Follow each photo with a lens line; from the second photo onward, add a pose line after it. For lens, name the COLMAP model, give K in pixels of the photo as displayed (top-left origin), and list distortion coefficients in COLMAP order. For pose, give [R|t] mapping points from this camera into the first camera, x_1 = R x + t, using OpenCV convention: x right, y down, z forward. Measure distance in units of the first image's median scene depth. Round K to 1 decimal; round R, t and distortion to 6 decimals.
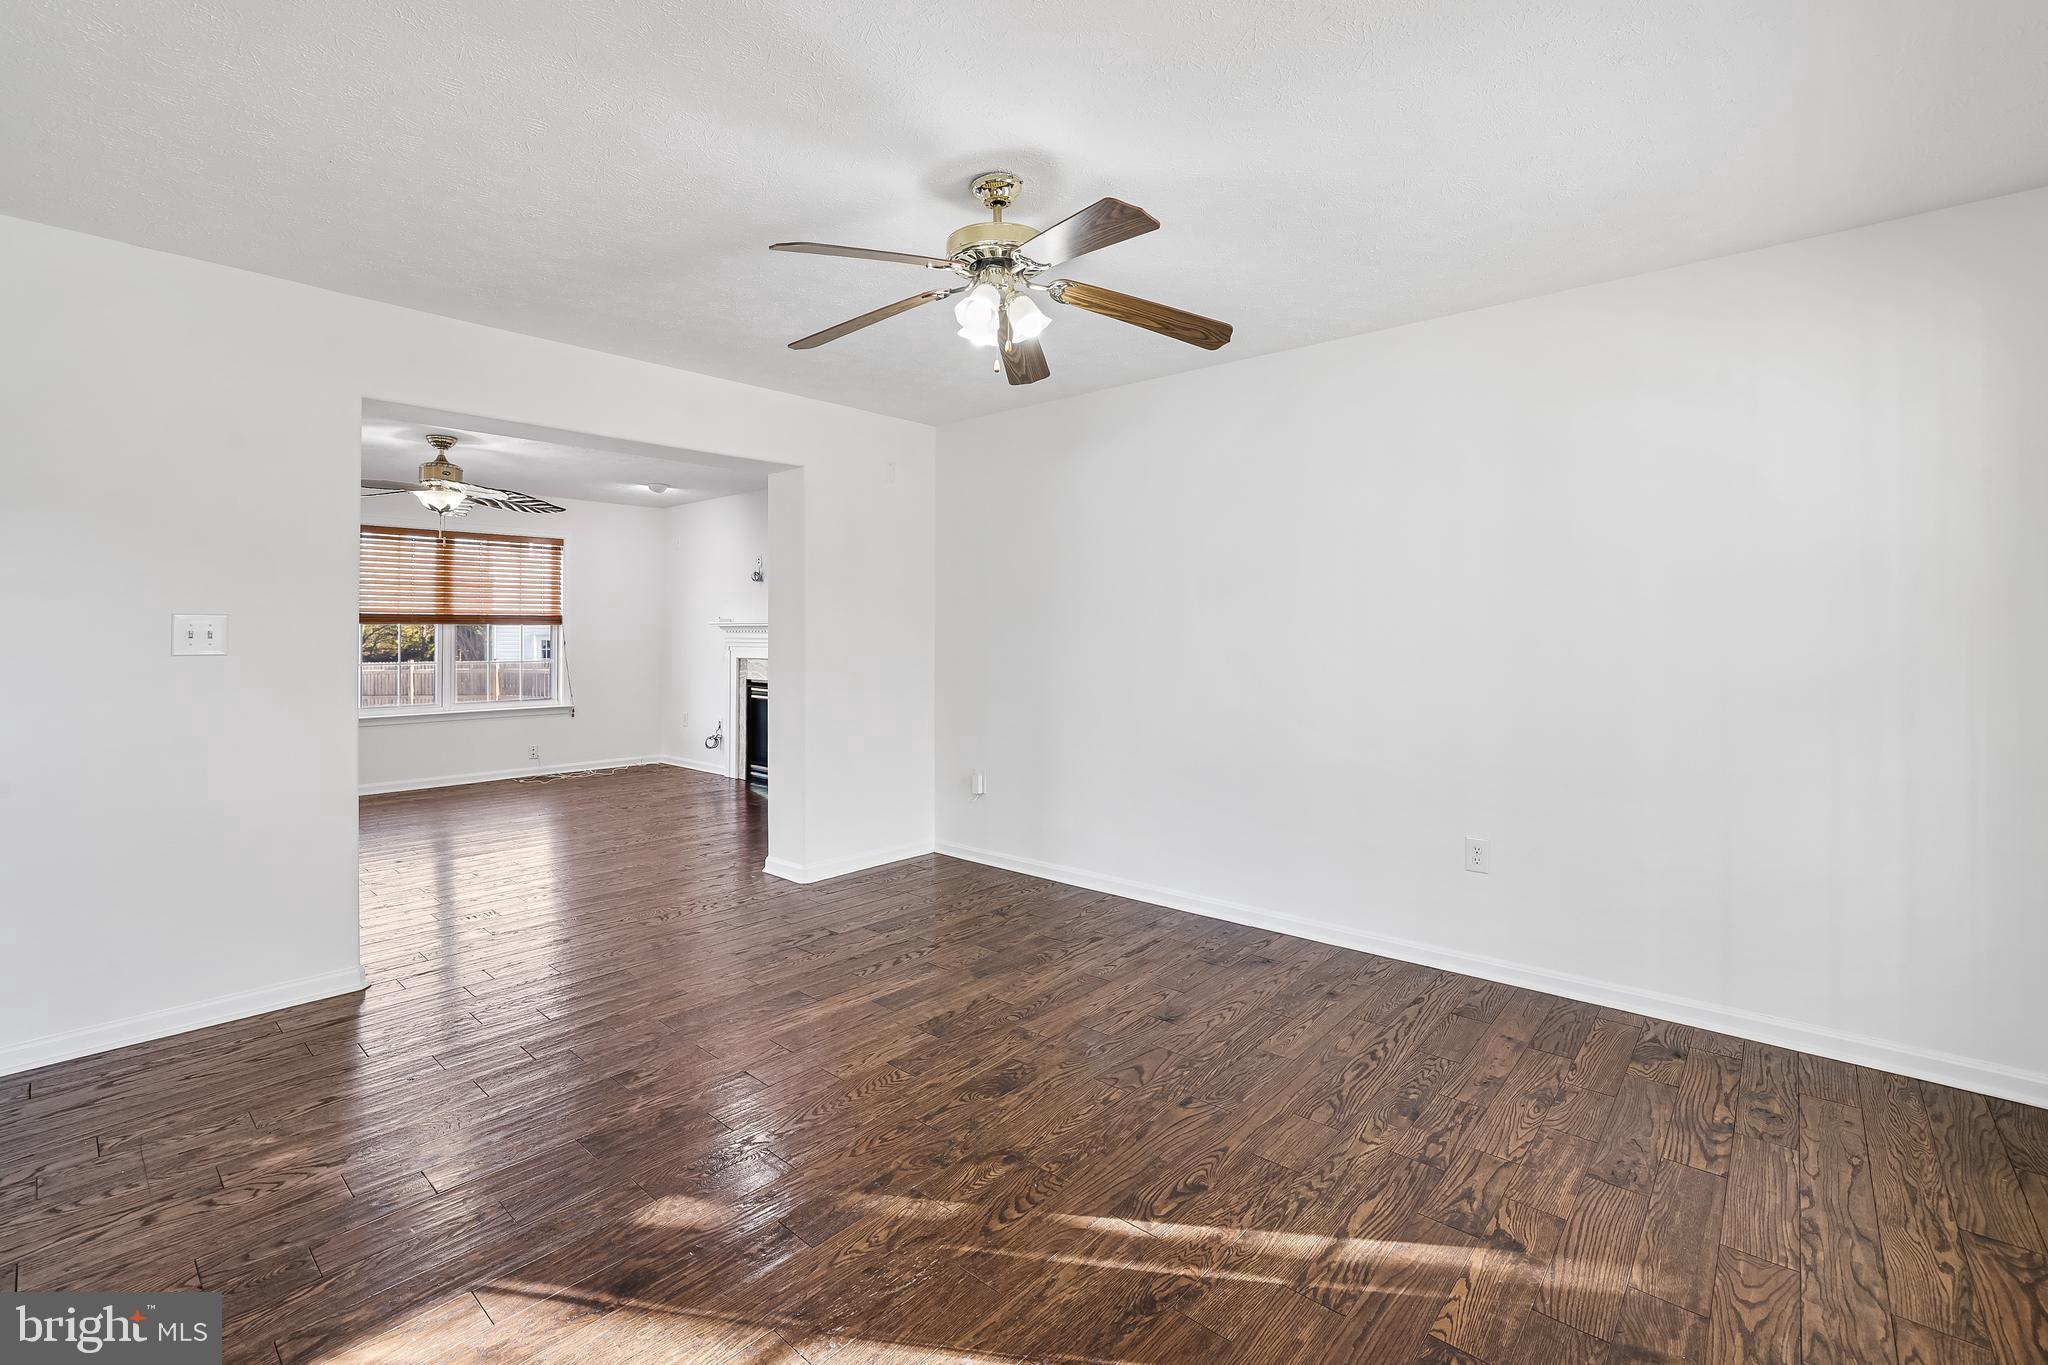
lens RADIAL K [[893.2, 0, 1030.1], [0, 893.2, 650.4], [0, 0, 1]] dist [-0.046655, 0.016947]
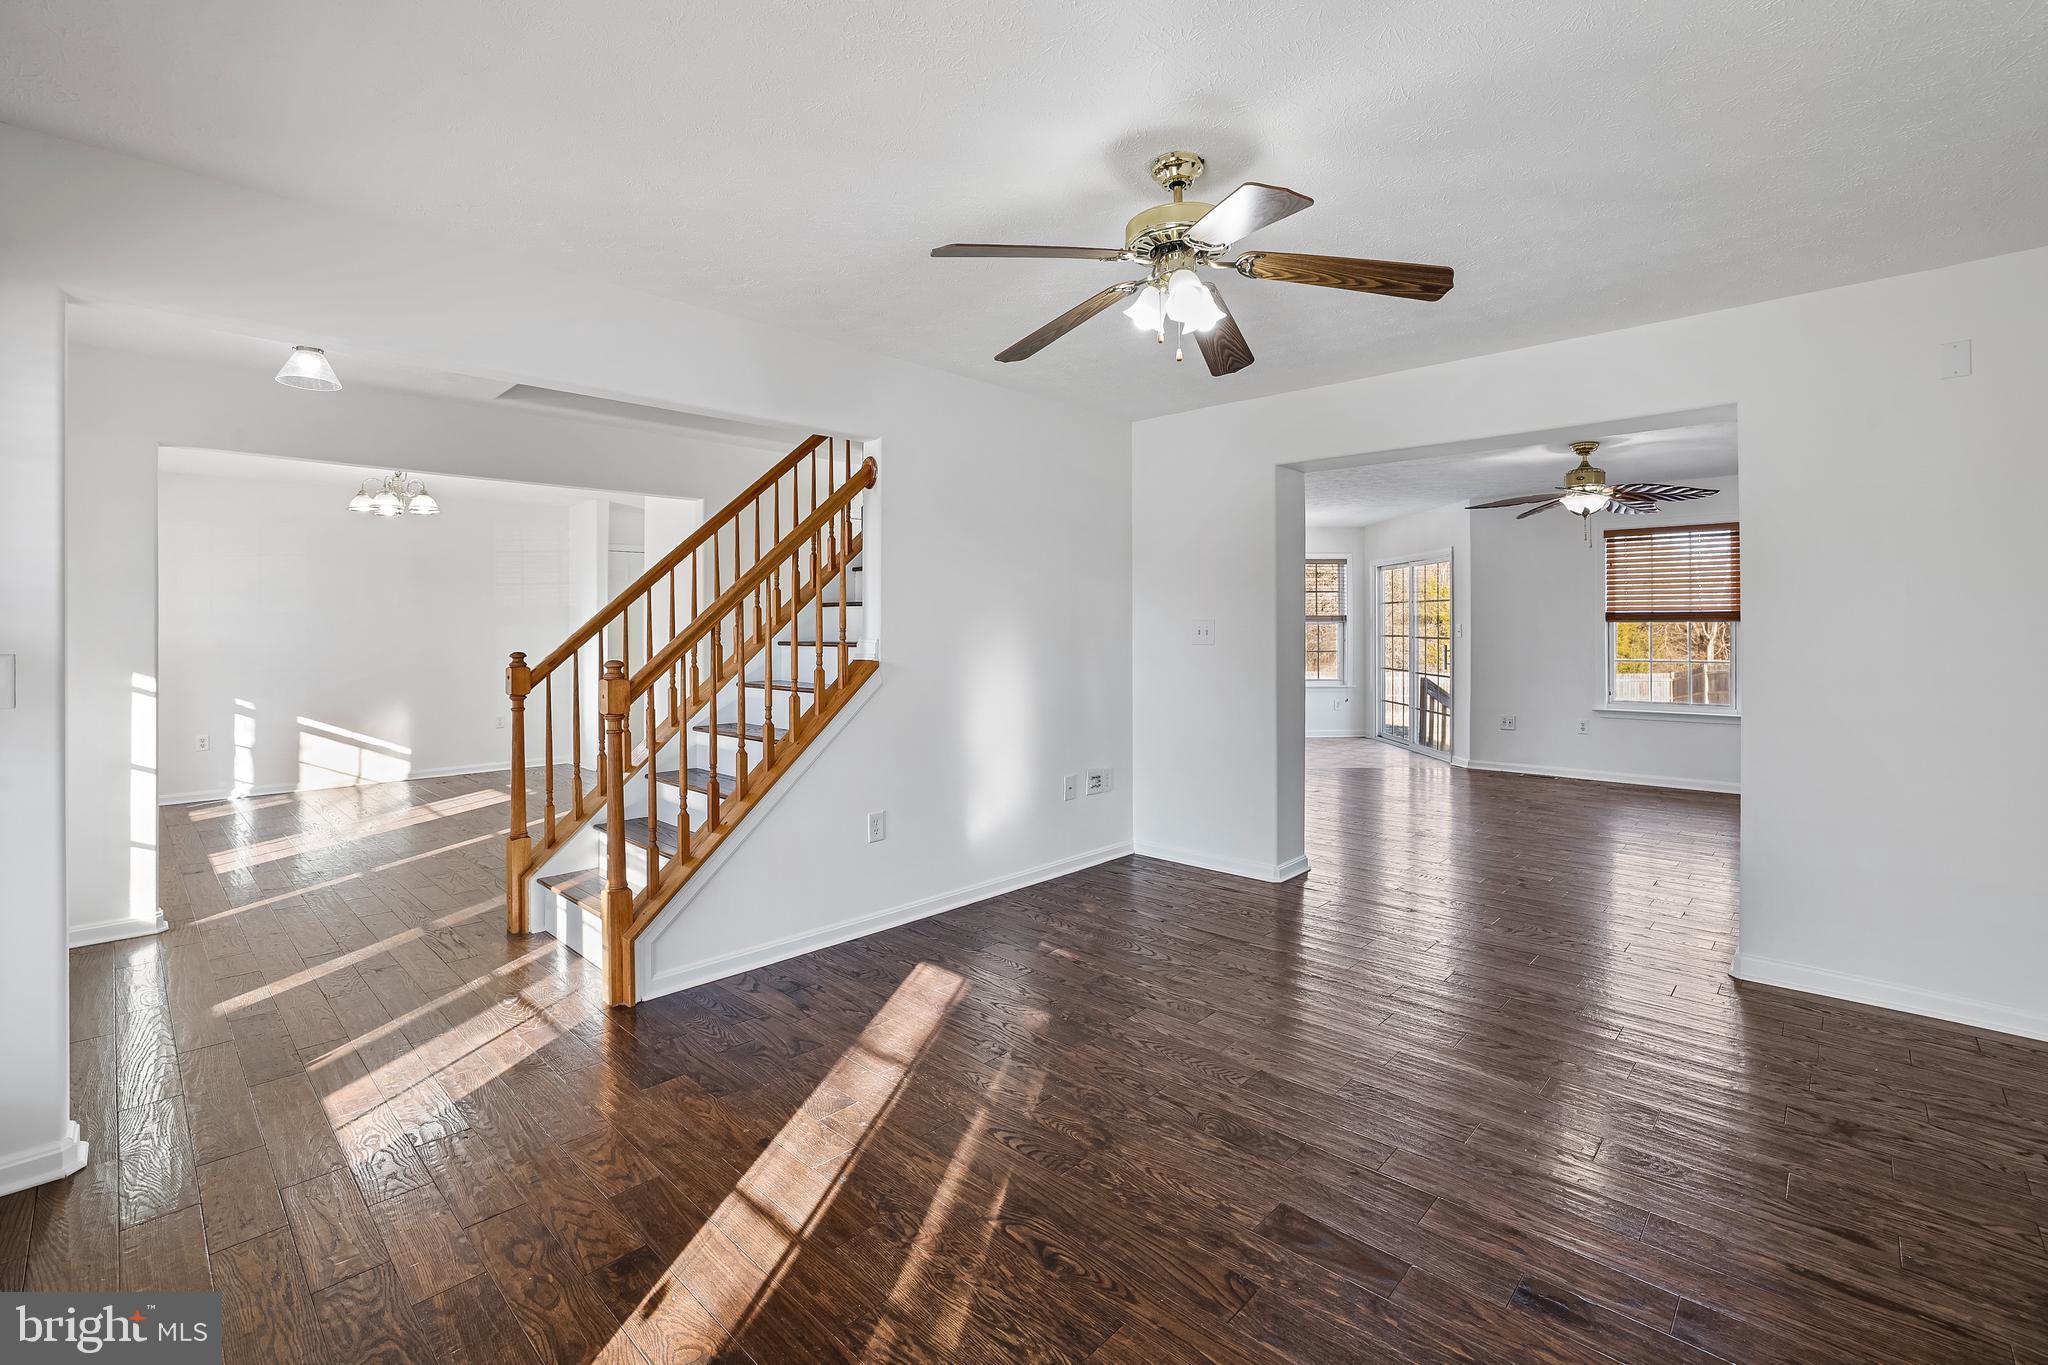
lens RADIAL K [[893.2, 0, 1030.1], [0, 893.2, 650.4], [0, 0, 1]] dist [-0.046655, 0.016947]
pose [[-0.036759, 0.019669, -0.999131, 0.627970], [-0.015847, 0.999669, 0.020263, -0.012030], [0.999199, 0.016578, -0.036435, 0.593918]]
